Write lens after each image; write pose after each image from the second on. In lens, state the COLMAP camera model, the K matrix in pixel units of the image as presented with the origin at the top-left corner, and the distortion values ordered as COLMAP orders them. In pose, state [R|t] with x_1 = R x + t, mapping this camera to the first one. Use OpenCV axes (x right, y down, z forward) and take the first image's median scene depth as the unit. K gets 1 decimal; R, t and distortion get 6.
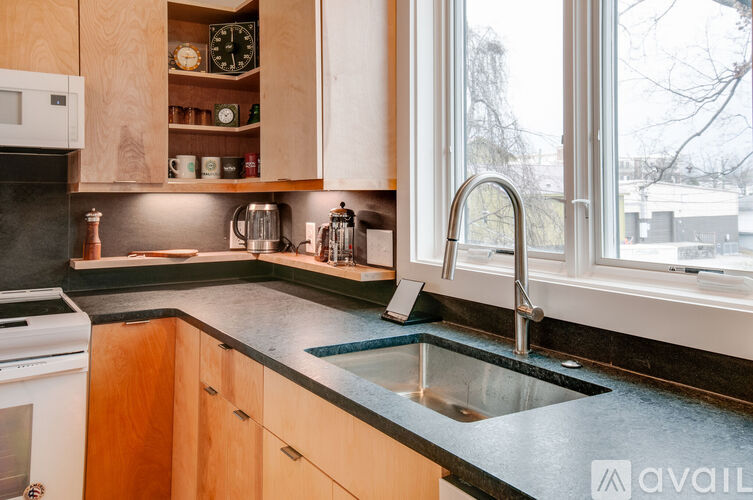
lens RADIAL K [[658.9, 0, 372.8], [0, 658.9, 192.7], [0, 0, 1]] dist [0.085681, 0.027420]
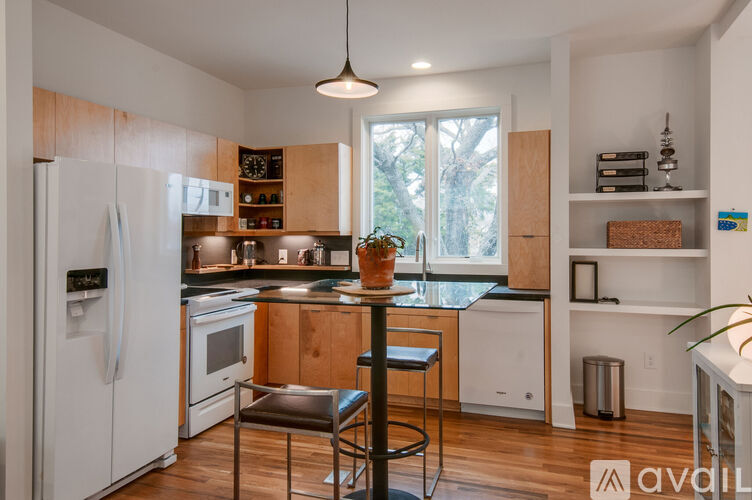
lens RADIAL K [[546.1, 0, 375.9], [0, 546.1, 252.5], [0, 0, 1]] dist [-0.000389, 0.000690]
pose [[0.770774, -0.018347, 0.636844, -1.193925], [-0.004924, 0.999384, 0.034751, -0.011022], [-0.637089, -0.029921, 0.770209, -0.682417]]
